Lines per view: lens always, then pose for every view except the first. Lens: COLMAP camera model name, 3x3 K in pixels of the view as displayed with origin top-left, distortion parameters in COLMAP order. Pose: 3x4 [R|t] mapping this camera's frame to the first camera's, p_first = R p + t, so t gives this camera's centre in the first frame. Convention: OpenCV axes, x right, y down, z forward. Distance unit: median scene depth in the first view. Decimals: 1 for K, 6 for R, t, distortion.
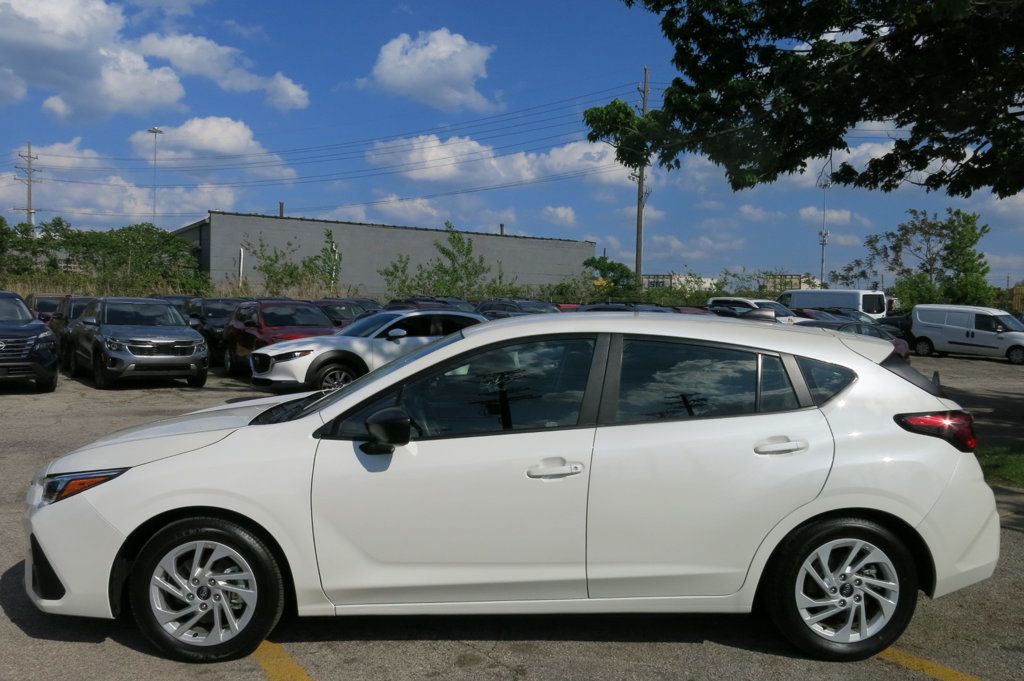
lens RADIAL K [[864.5, 0, 512.0], [0, 864.5, 340.5], [0, 0, 1]] dist [-0.041401, 0.012032]
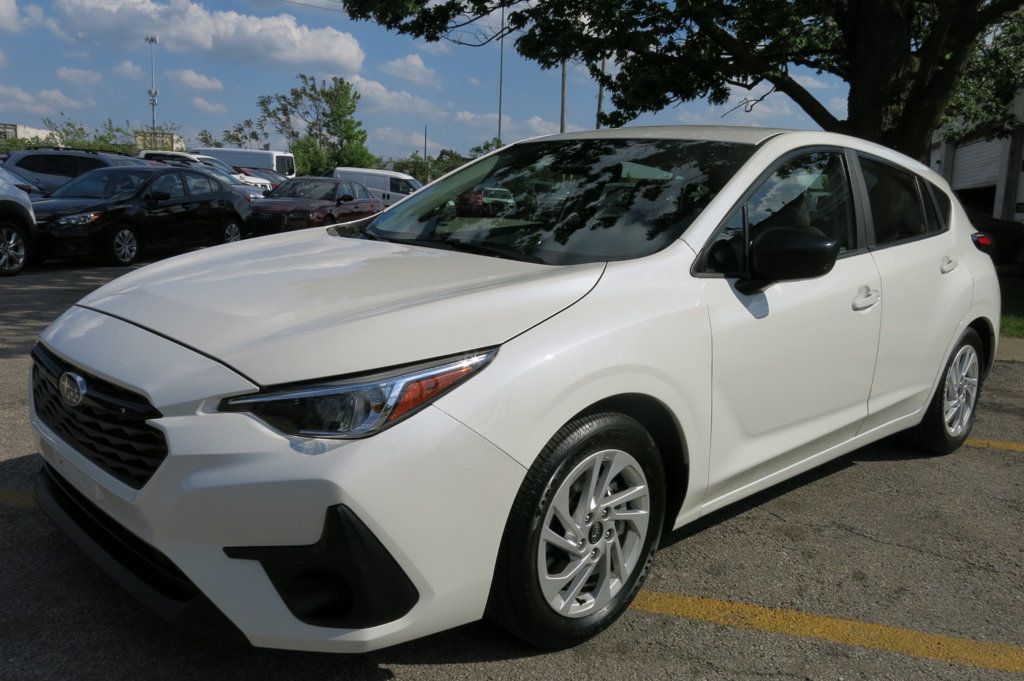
lens RADIAL K [[864.5, 0, 512.0], [0, 864.5, 340.5], [0, 0, 1]] dist [-0.041401, 0.012032]
pose [[0.731737, -0.091605, 0.675403, -0.085946], [-0.013443, 0.988795, 0.148675, 0.006979], [-0.681454, -0.117871, 0.722307, 0.064371]]
